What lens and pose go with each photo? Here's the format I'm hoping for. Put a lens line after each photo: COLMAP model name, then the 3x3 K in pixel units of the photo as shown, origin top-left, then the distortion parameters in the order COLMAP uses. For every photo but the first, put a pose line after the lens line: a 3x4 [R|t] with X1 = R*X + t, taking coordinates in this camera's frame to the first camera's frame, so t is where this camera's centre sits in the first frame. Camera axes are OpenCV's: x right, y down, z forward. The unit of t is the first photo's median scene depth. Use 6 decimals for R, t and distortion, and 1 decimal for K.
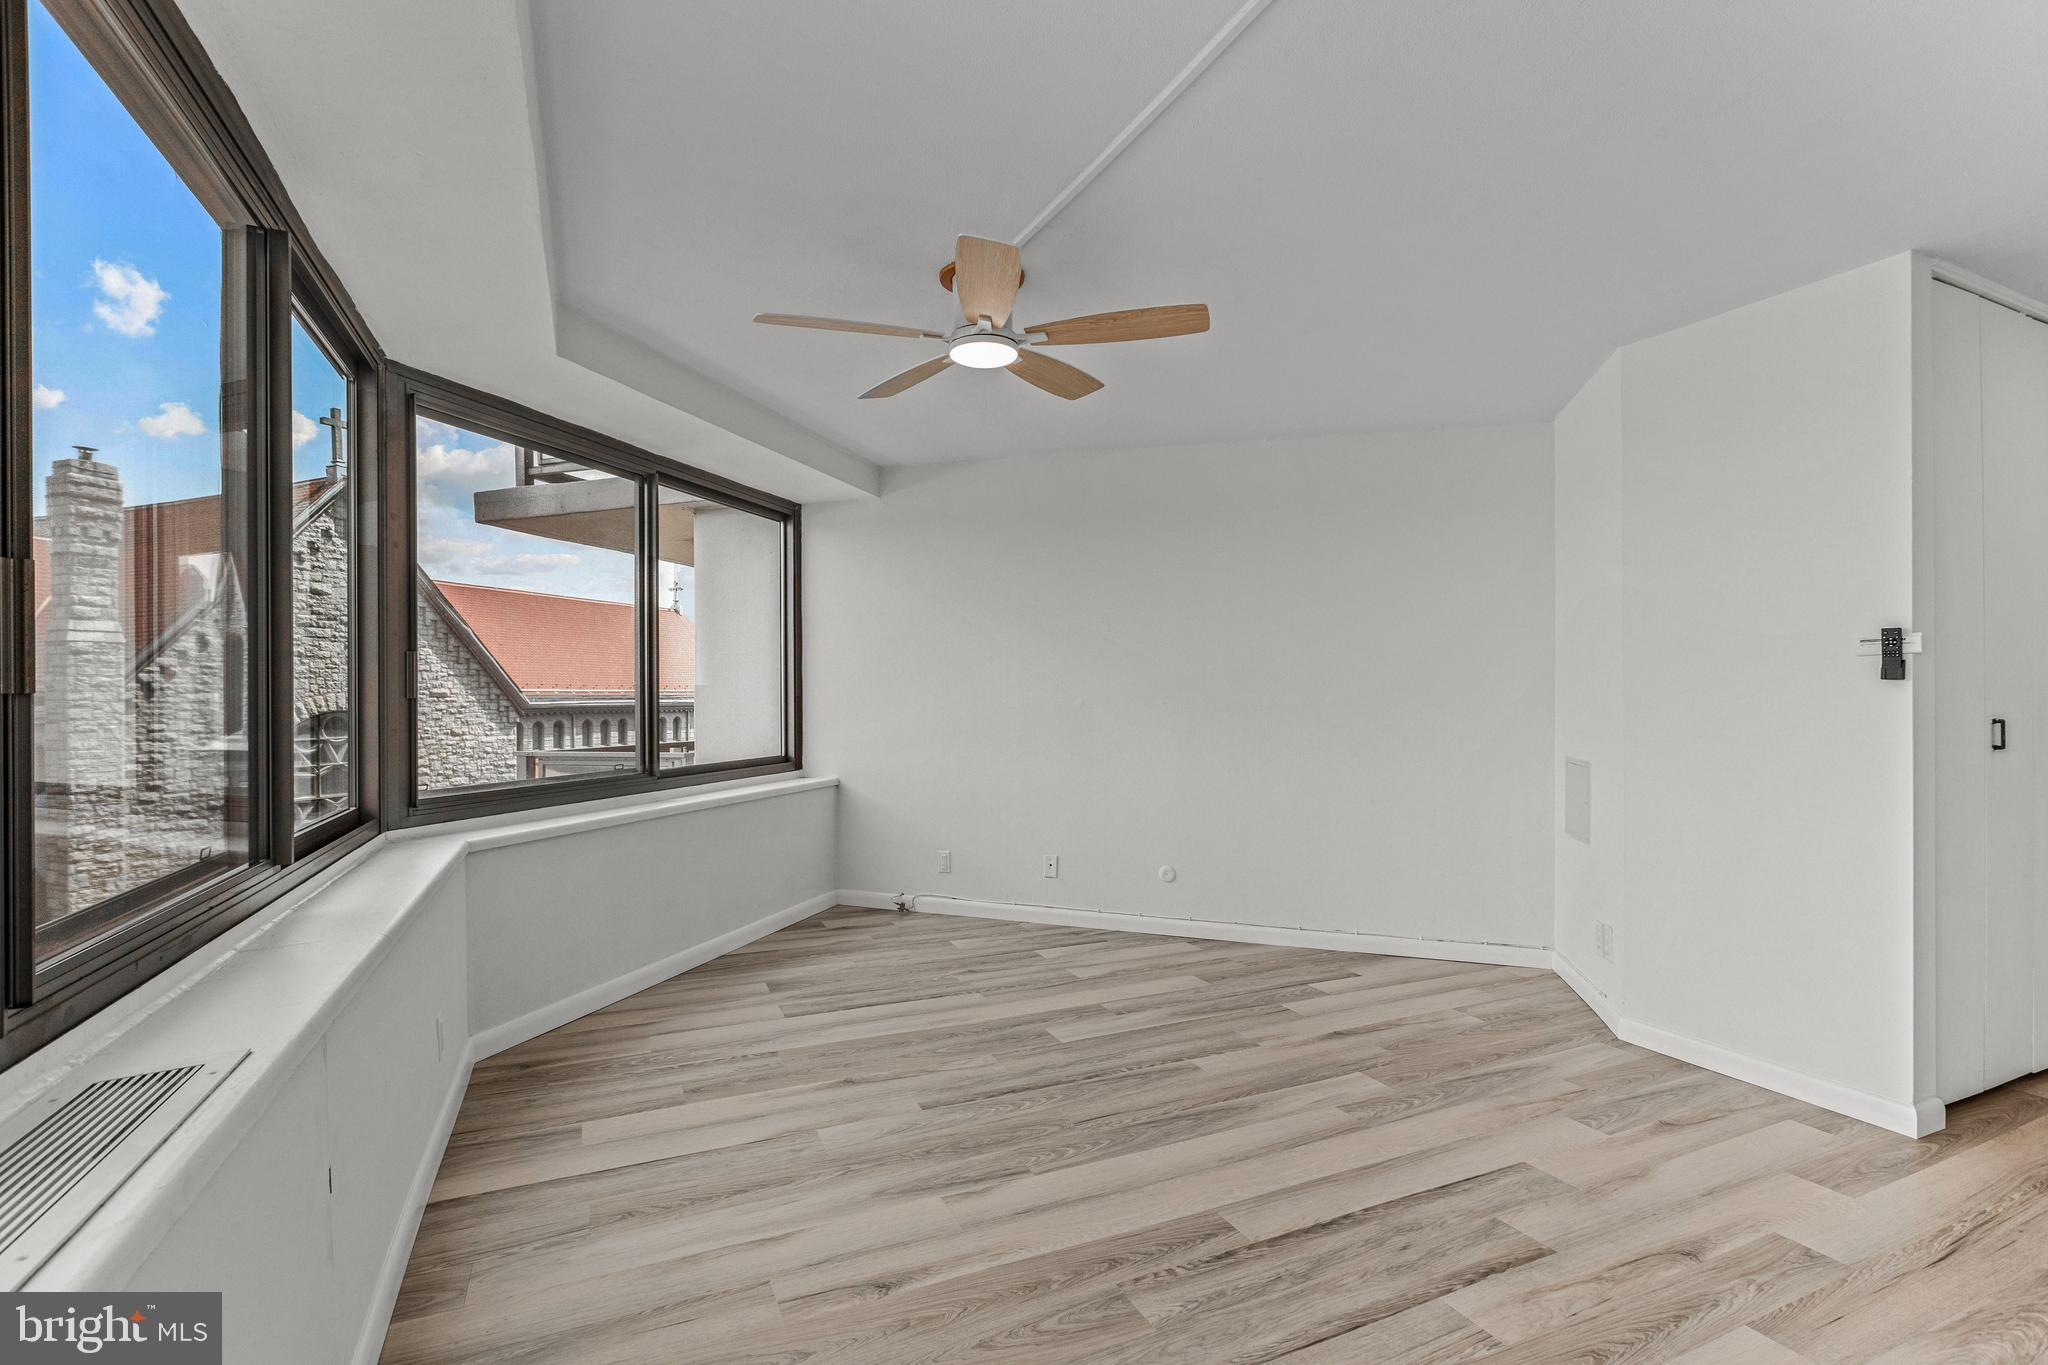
lens RADIAL K [[911.6, 0, 1028.9], [0, 911.6, 690.6], [0, 0, 1]] dist [-0.005593, 0.002006]
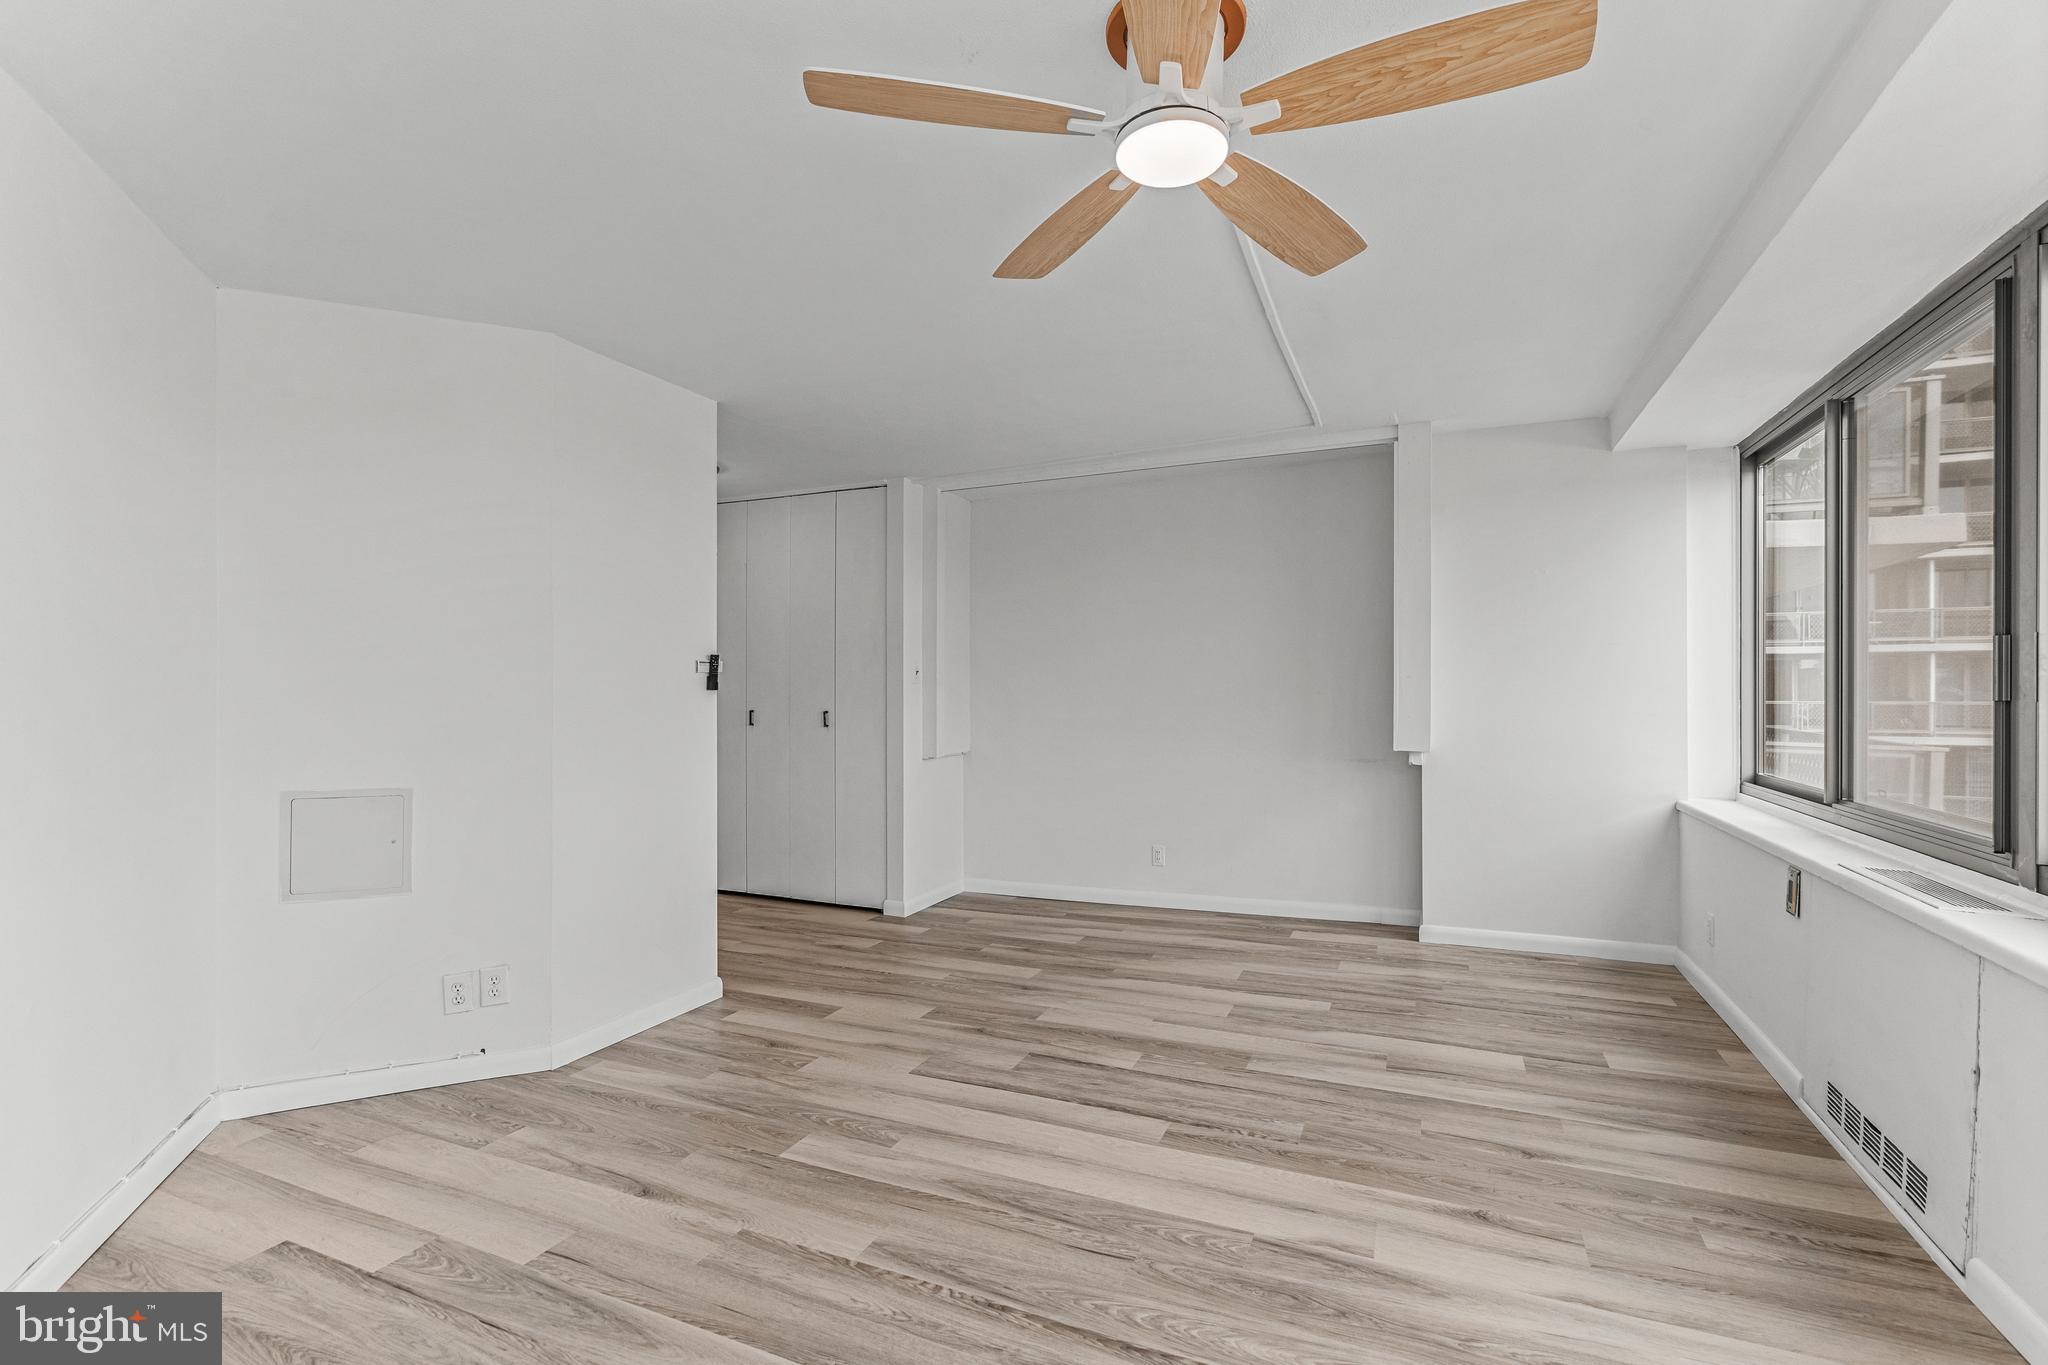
lens RADIAL K [[911.6, 0, 1011.0], [0, 911.6, 690.7], [0, 0, 1]] dist [-0.005593, 0.002006]
pose [[-0.638856, 0.003295, 0.769319, -0.392893], [0.000046, 0.999991, -0.004245, -0.004286], [-0.769327, -0.002676, -0.638850, 1.289238]]
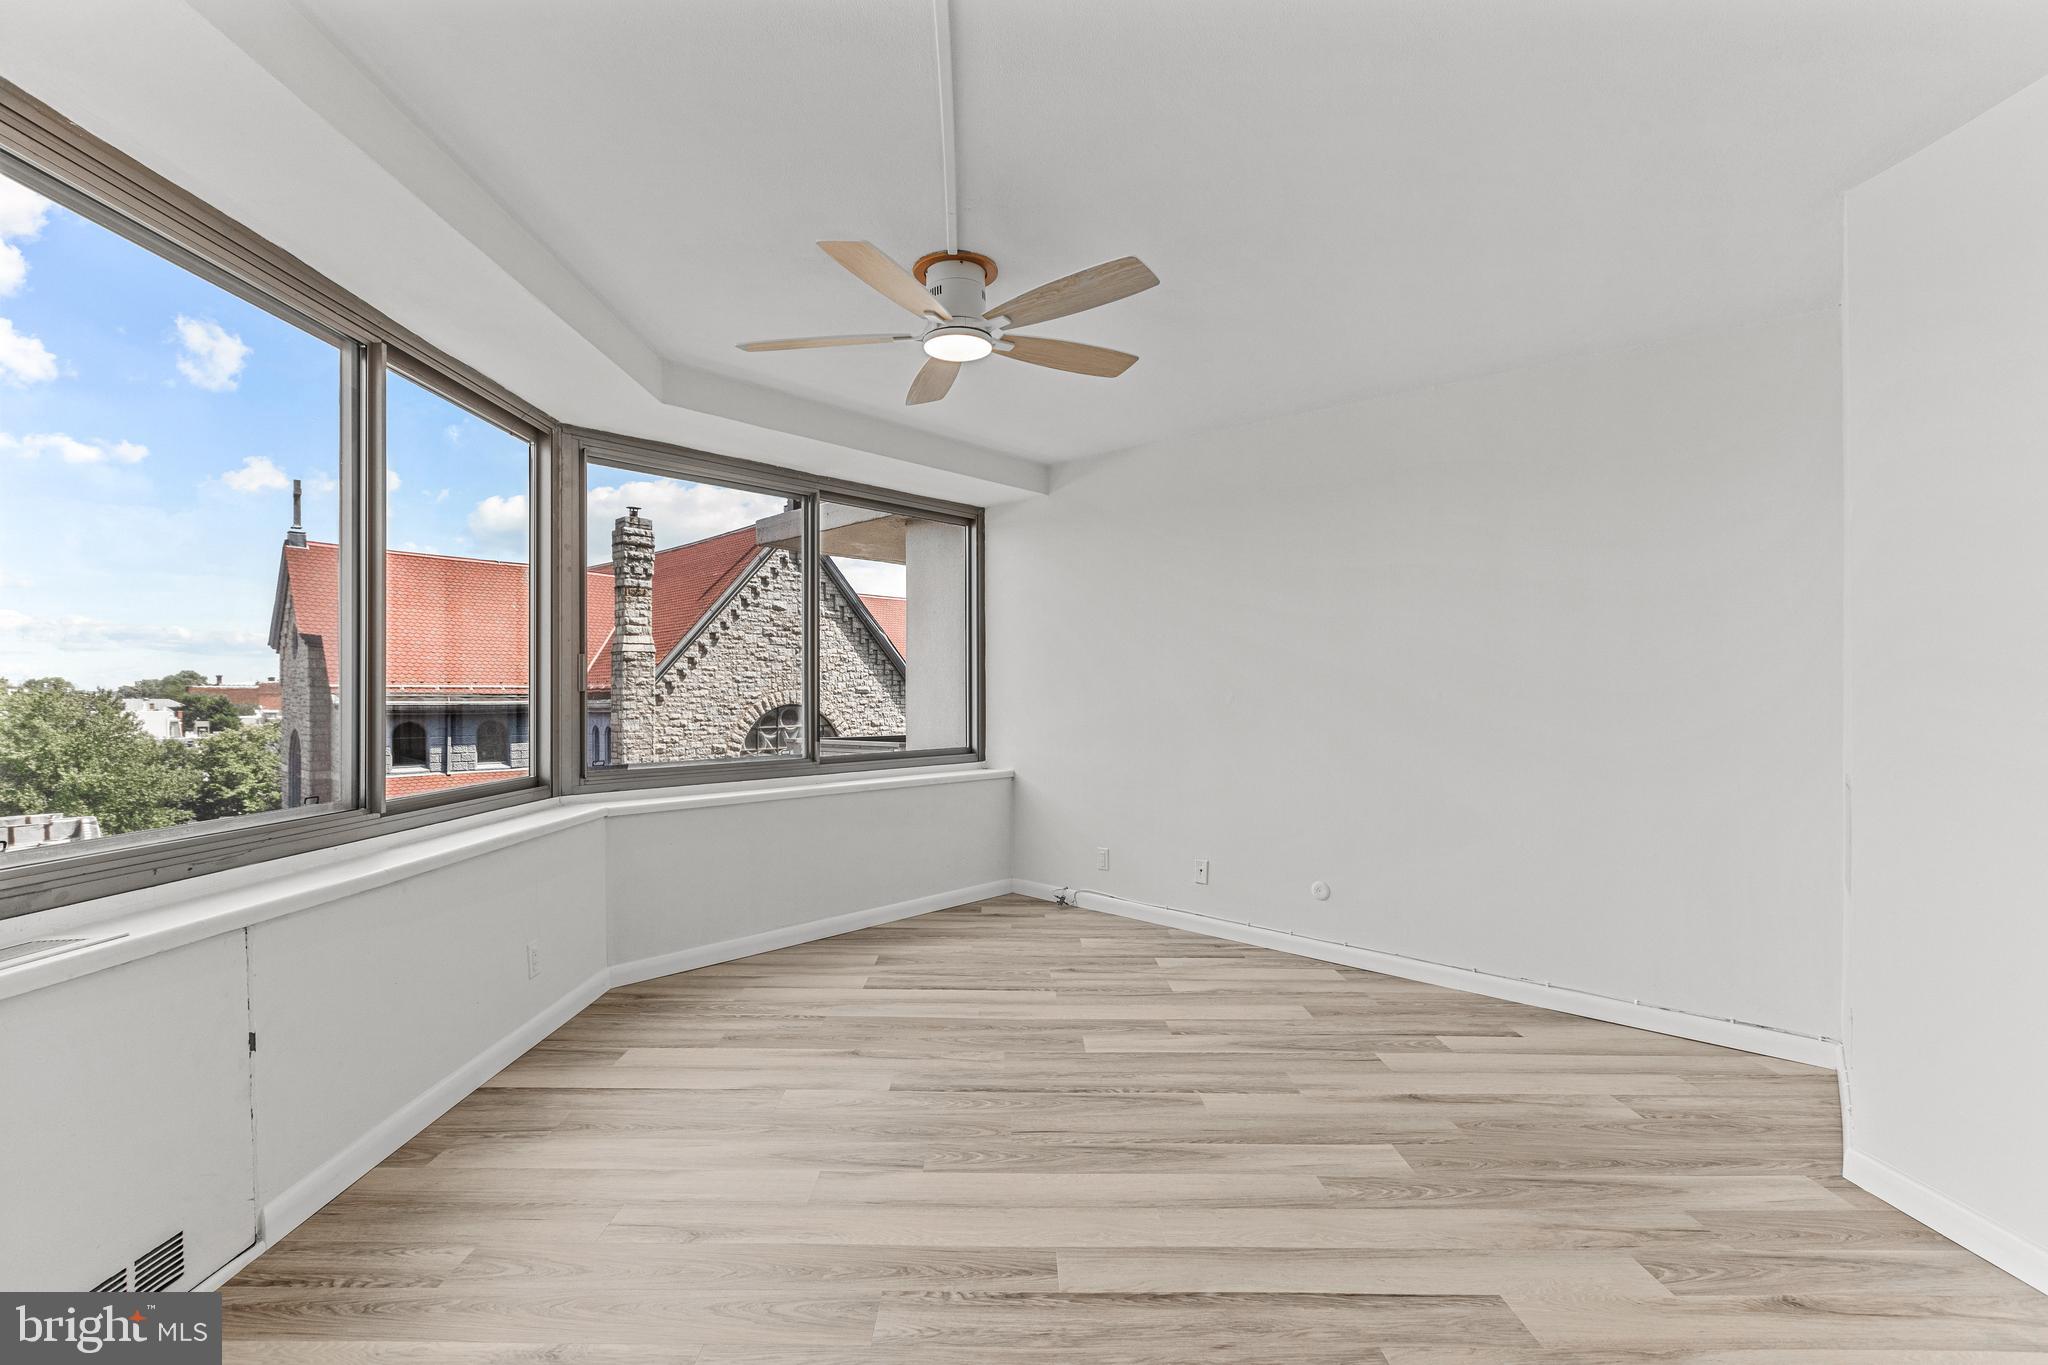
lens RADIAL K [[911.6, 0, 1025.6], [0, 911.6, 688.3], [0, 0, 1]] dist [-0.005593, 0.002006]
pose [[0.911143, -0.000632, -0.412090, 0.376918], [0.000740, 1.000000, 0.000102, 0.004441], [0.412090, -0.000398, 0.911143, 0.104509]]
